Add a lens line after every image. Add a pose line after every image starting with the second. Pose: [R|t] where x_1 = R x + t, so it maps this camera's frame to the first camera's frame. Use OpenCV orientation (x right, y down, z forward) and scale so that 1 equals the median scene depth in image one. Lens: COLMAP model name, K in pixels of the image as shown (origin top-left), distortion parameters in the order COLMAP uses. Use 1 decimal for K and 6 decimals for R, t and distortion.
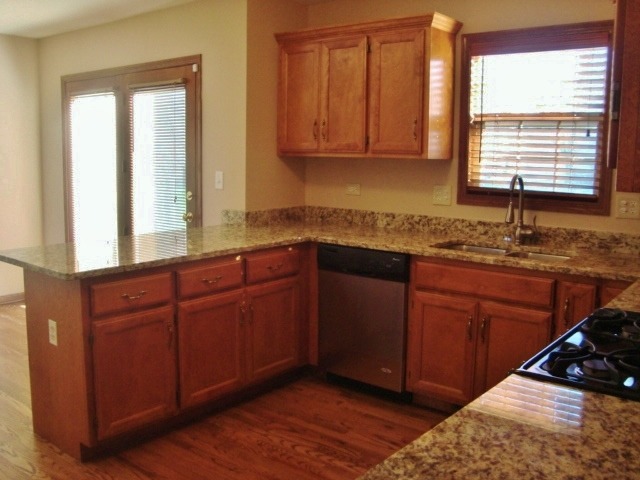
lens RADIAL K [[629.7, 0, 320.0], [0, 629.7, 240.0], [0, 0, 1]] dist [-0.181868, 0.195604]
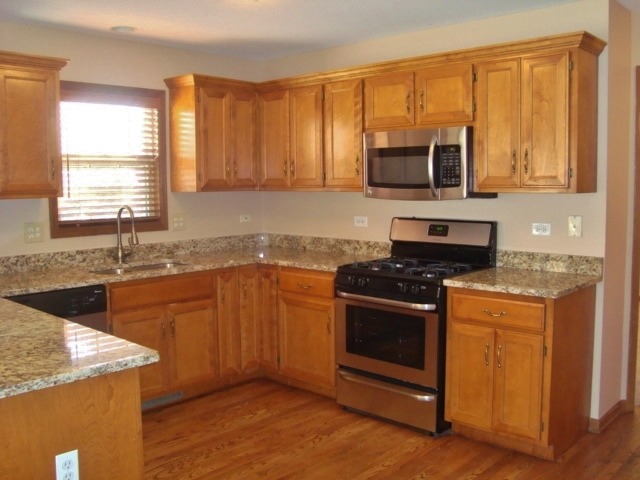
lens RADIAL K [[629.7, 0, 320.0], [0, 629.7, 240.0], [0, 0, 1]] dist [-0.181868, 0.195604]
pose [[0.061313, -0.106983, 0.992369, -0.810101], [0.149319, 0.984034, 0.096858, -0.091670], [-0.986886, 0.142241, 0.076309, 0.493516]]
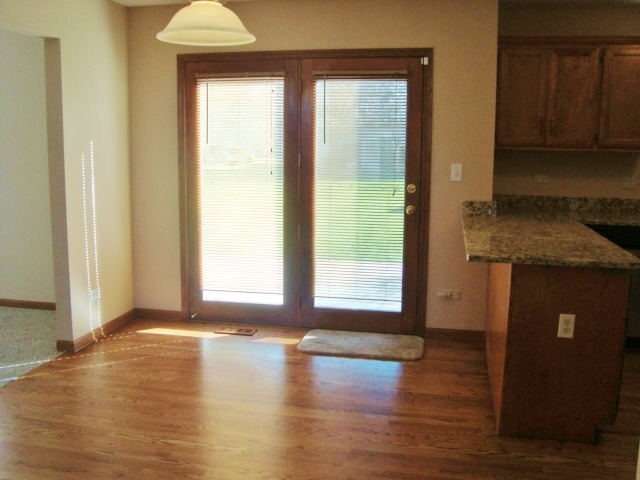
lens RADIAL K [[629.7, 0, 320.0], [0, 629.7, 240.0], [0, 0, 1]] dist [-0.181868, 0.195604]
pose [[0.887713, -0.077440, 0.453838, -0.964630], [0.068983, 0.996997, 0.035189, -0.041924], [-0.455200, 0.000069, 0.890389, 0.215344]]
